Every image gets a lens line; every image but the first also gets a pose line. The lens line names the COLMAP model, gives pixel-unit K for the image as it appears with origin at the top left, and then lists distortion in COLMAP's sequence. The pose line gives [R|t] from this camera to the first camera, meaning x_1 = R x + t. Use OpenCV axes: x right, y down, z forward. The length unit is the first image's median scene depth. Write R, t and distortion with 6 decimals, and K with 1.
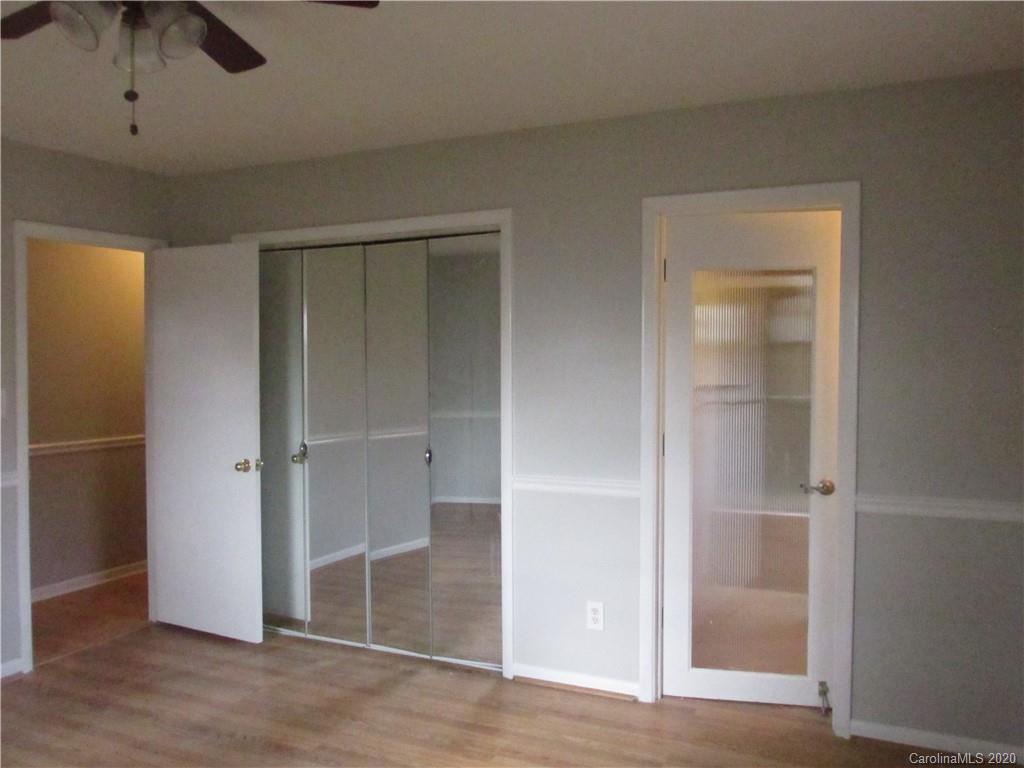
lens RADIAL K [[852.5, 0, 516.5], [0, 852.5, 385.0], [0, 0, 1]] dist [-0.036745, 0.001335]
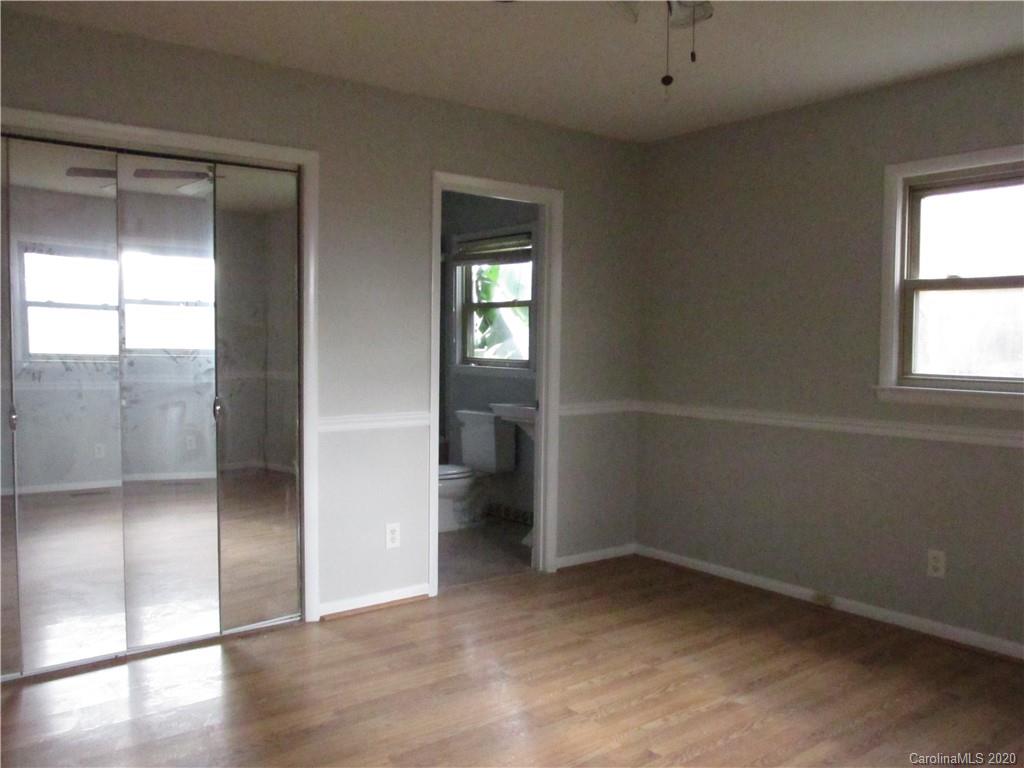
lens RADIAL K [[852.5, 0, 516.5], [0, 852.5, 385.0], [0, 0, 1]] dist [-0.036745, 0.001335]
pose [[0.433894, -0.040788, 0.900040, -0.841645], [0.014108, 0.999160, 0.038479, 0.031998], [-0.900854, -0.003998, 0.434105, 0.367735]]
